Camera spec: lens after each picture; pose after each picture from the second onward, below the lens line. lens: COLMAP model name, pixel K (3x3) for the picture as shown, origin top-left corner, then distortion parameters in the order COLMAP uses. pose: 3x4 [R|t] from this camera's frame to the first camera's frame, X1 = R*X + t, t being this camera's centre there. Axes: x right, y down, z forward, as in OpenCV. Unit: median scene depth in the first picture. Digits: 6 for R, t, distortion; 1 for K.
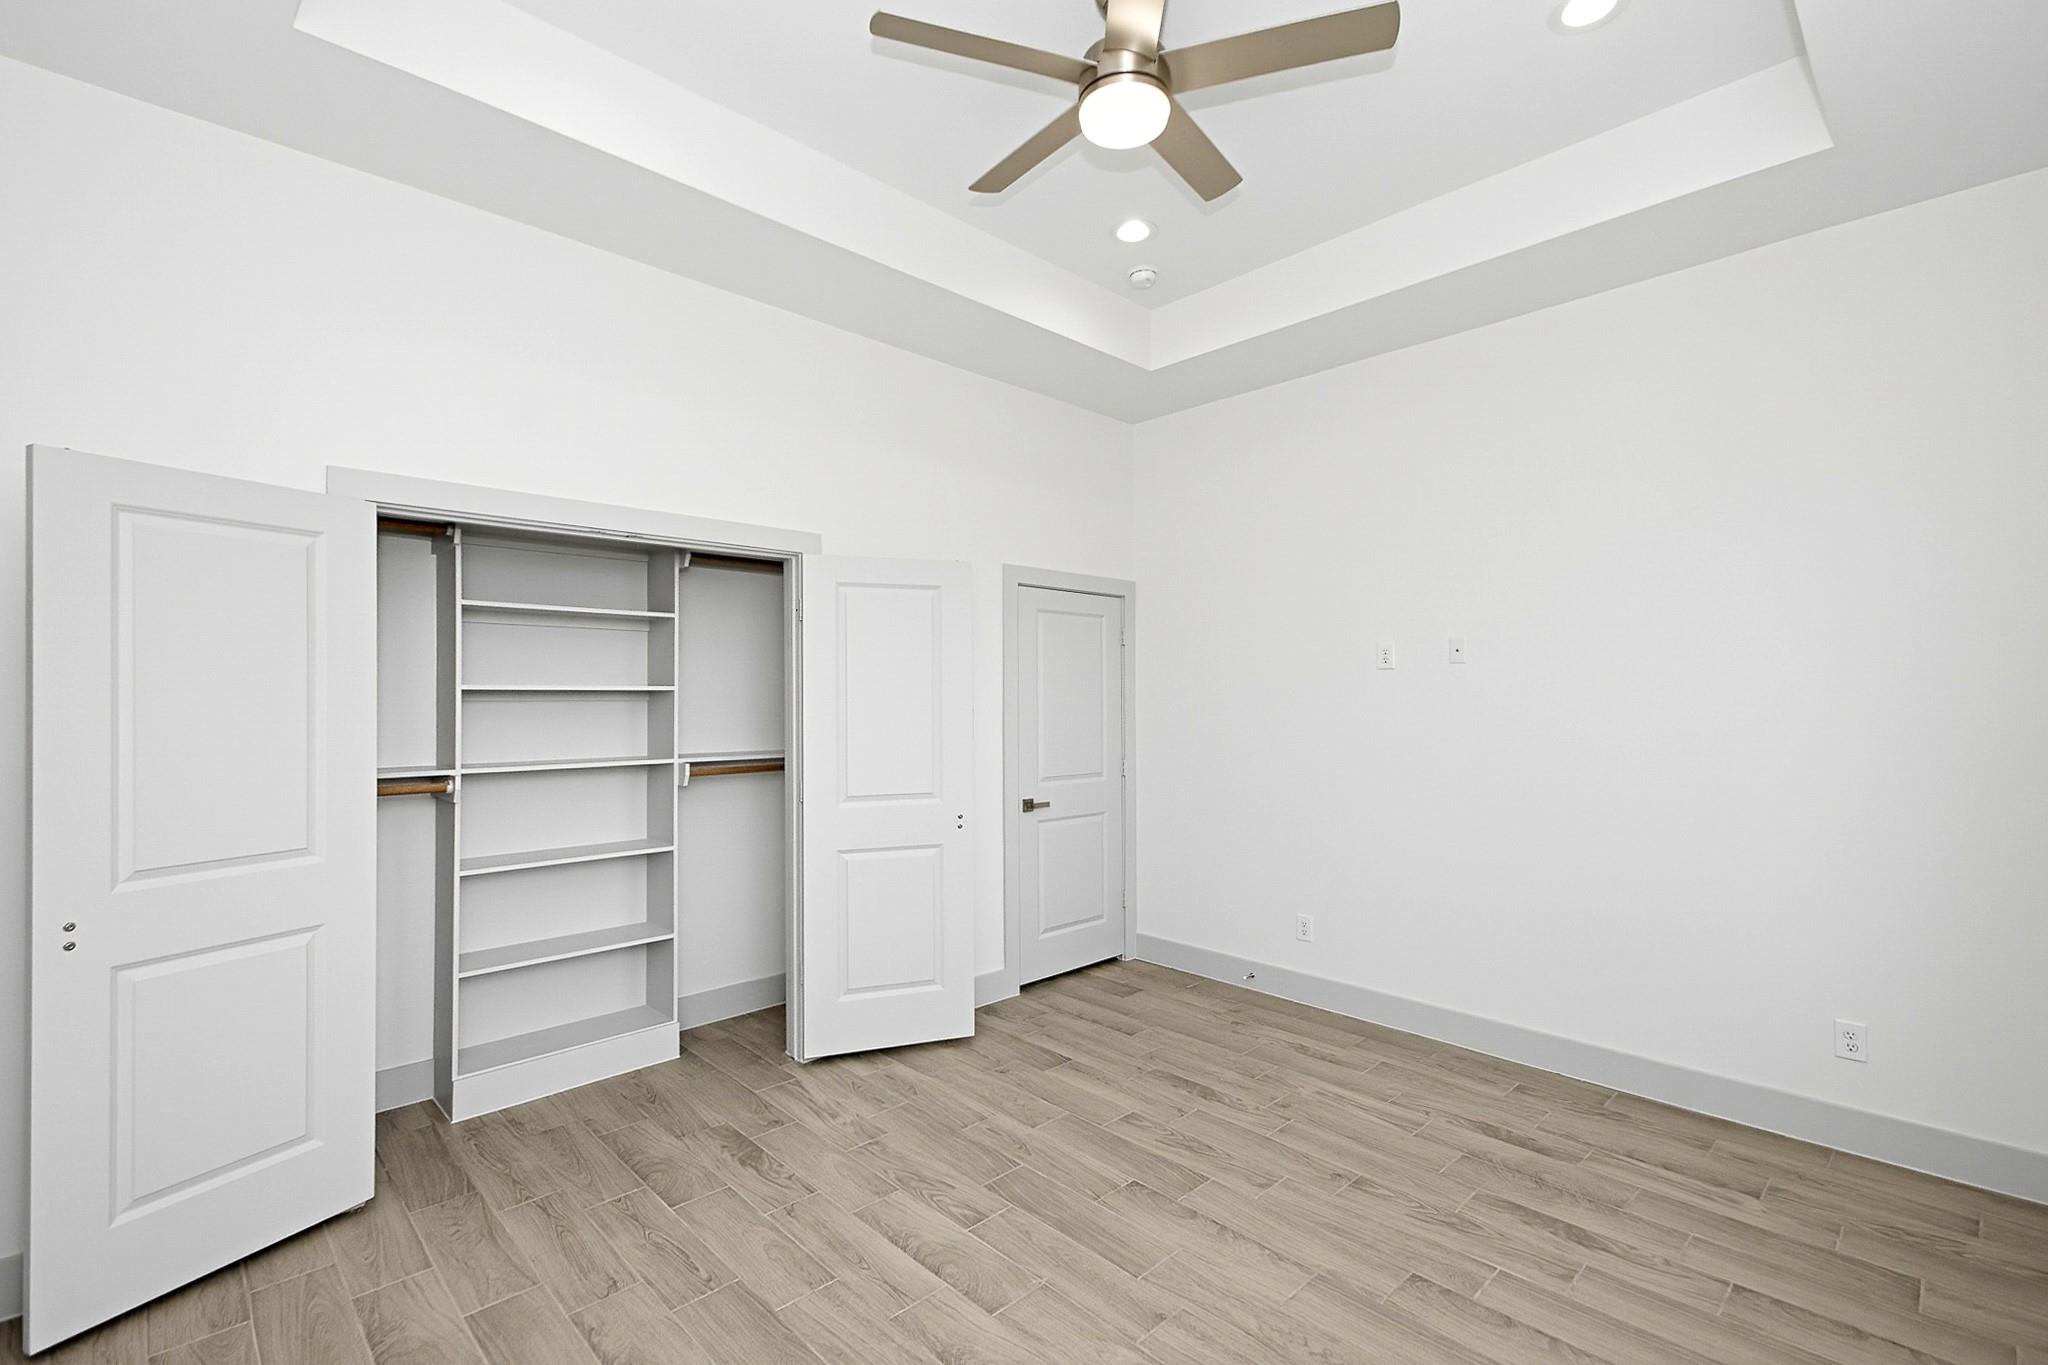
lens RADIAL K [[884.8, 0, 1048.5], [0, 884.8, 697.5], [0, 0, 1]] dist [0.022278, -0.000067]
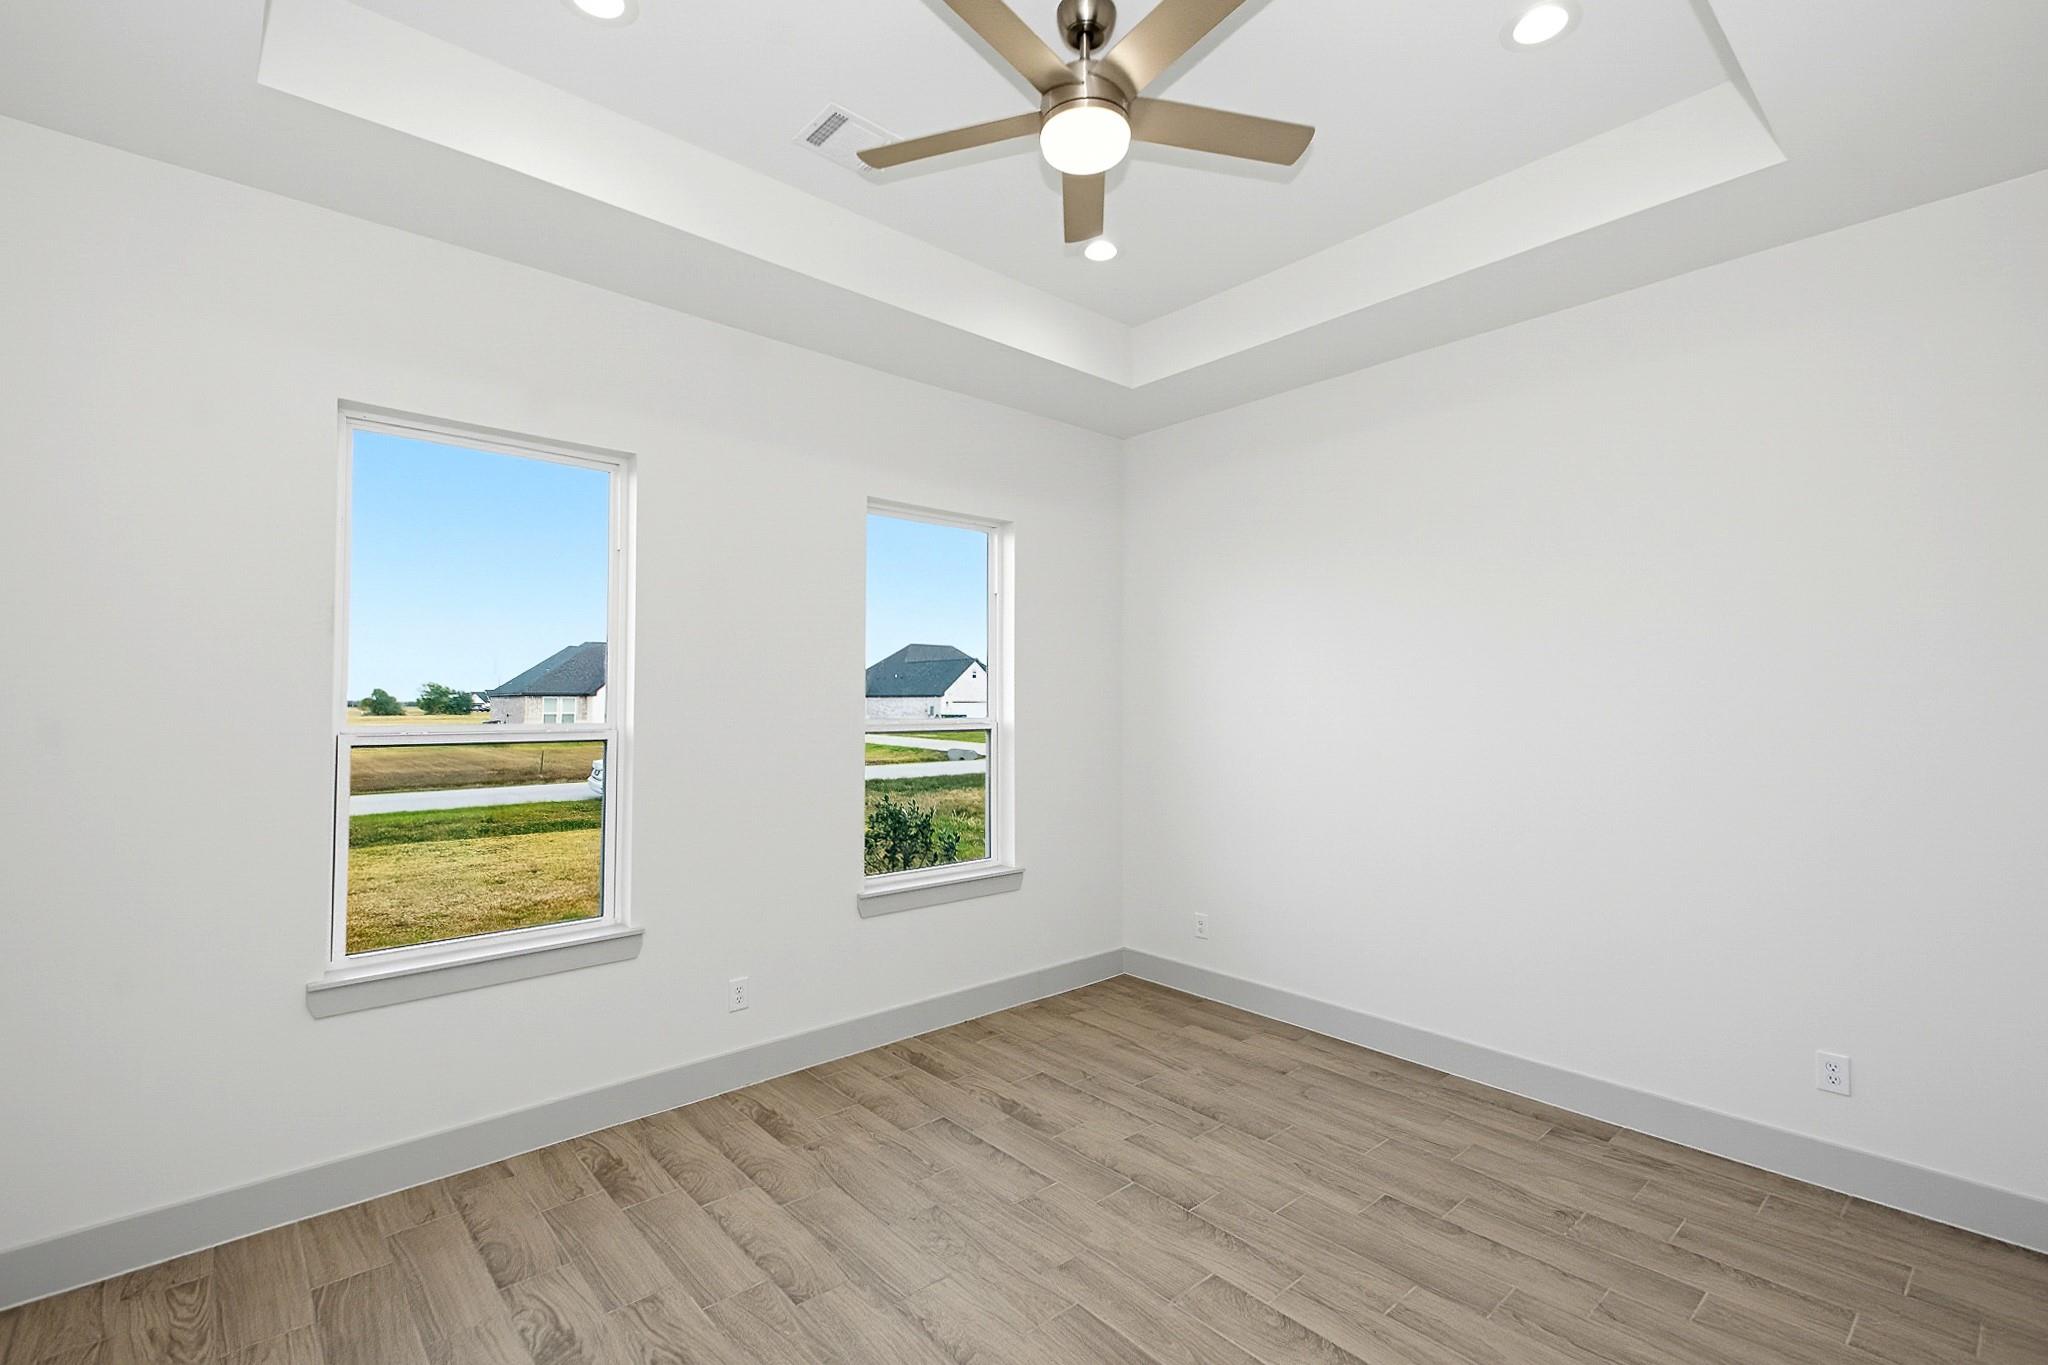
lens RADIAL K [[905.7, 0, 1018.8], [0, 905.7, 643.5], [0, 0, 1]] dist [0.002054, -0.000423]
pose [[-0.997852, 0.004312, 0.065368, 0.084239], [-0.000270, 0.997551, -0.069935, -0.014202], [-0.065509, -0.069803, -0.995408, 1.827216]]
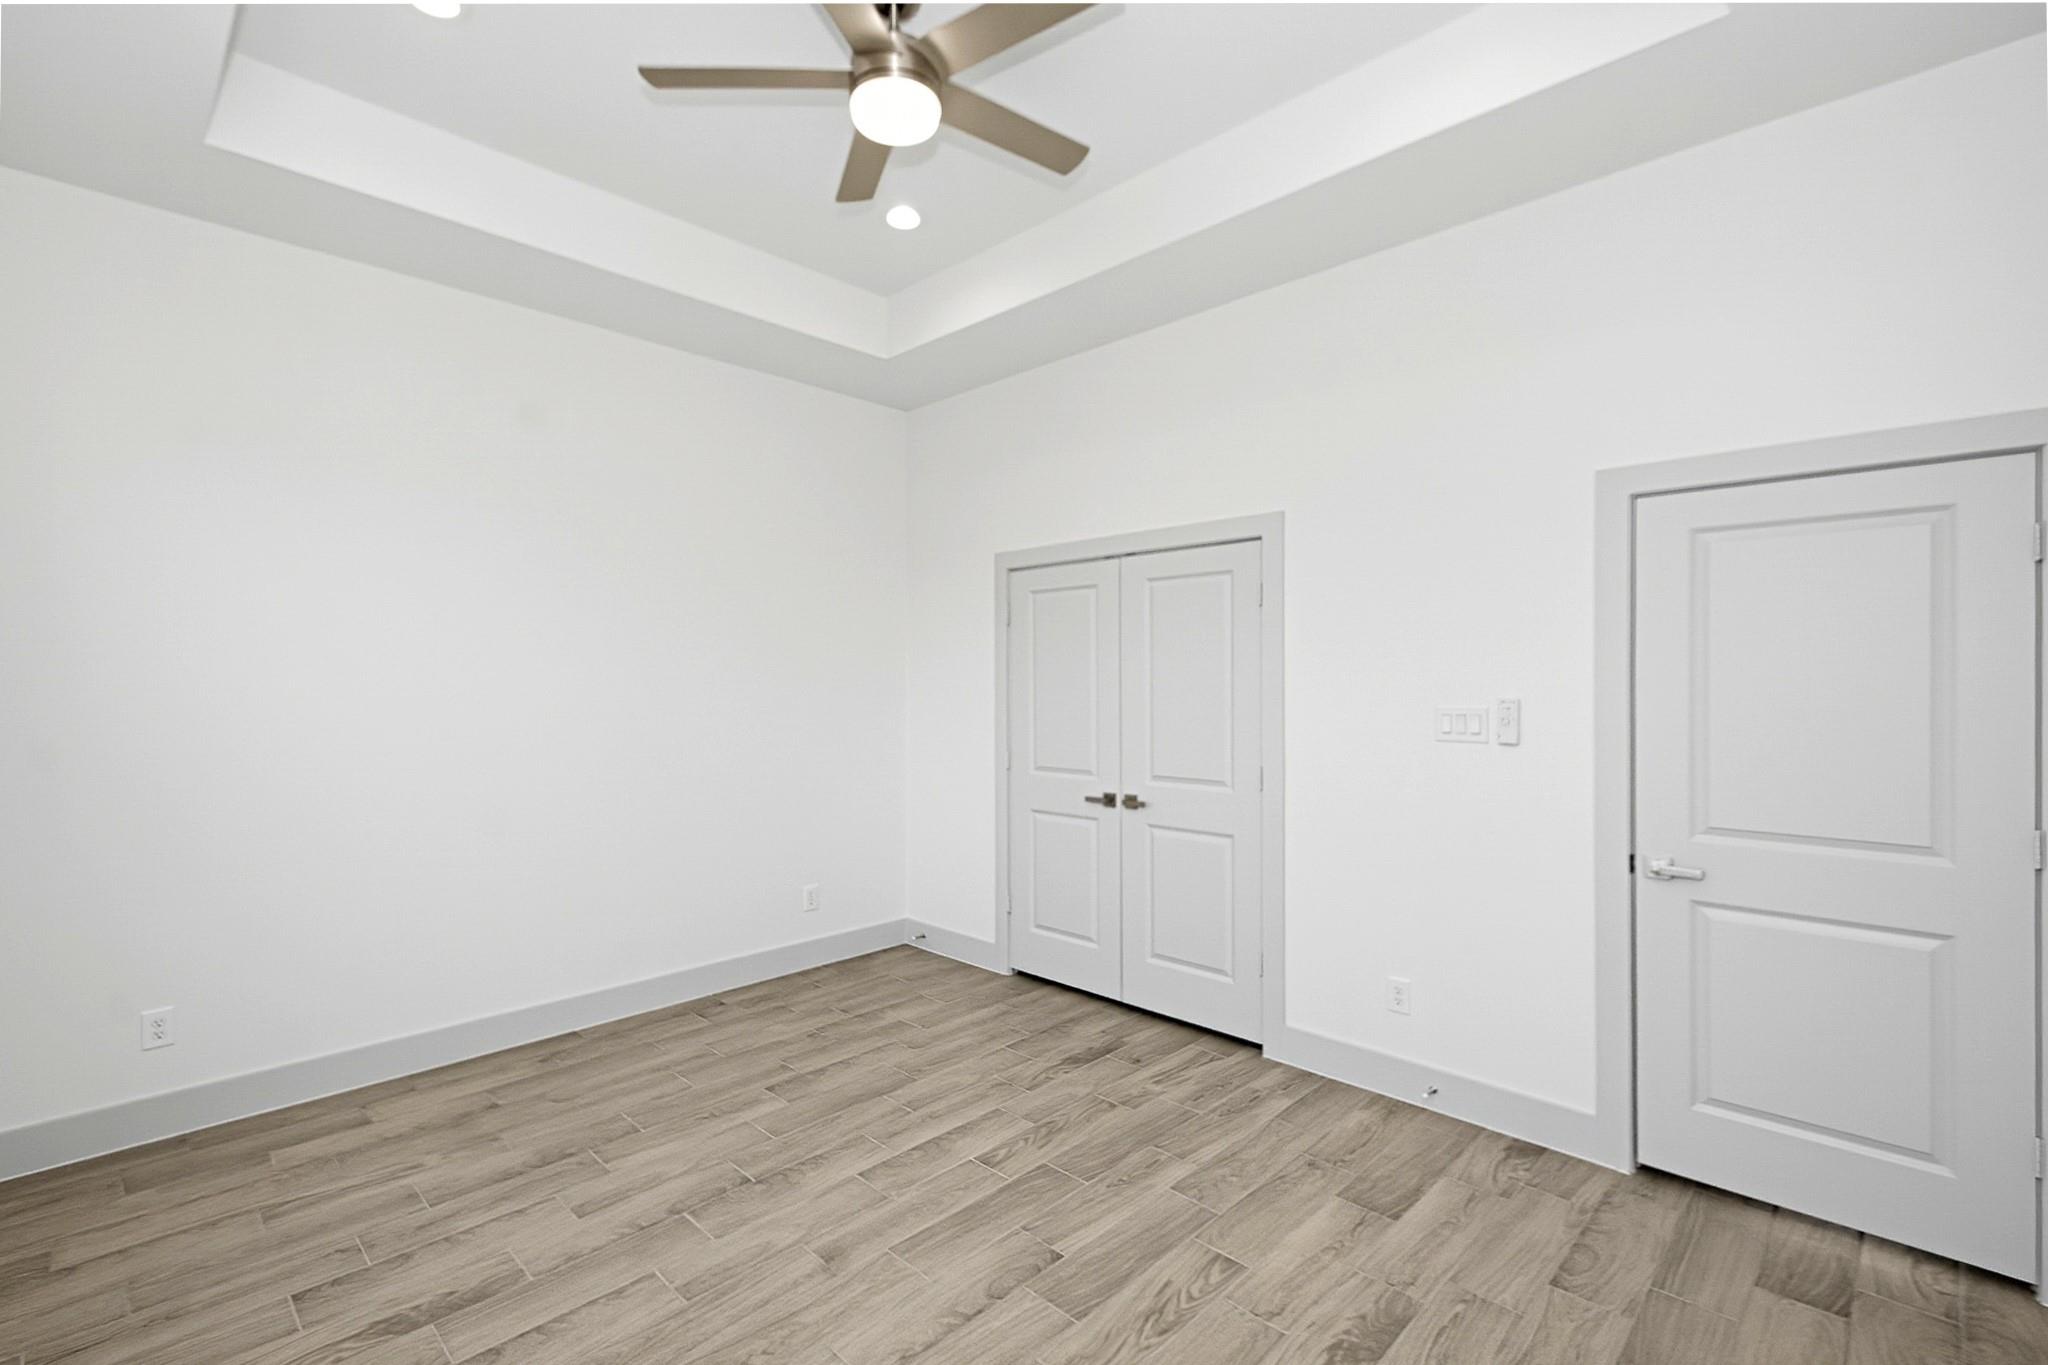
lens RADIAL K [[940.6, 0, 1024.0], [0, 940.6, 682.5], [0, 0, 1]] dist [0.054715, -0.020046]
pose [[0.023466, 0.006135, -0.999706, 1.059383], [0.004573, 0.999970, 0.006244, -0.006056], [0.999714, -0.004718, 0.023437, 1.003057]]
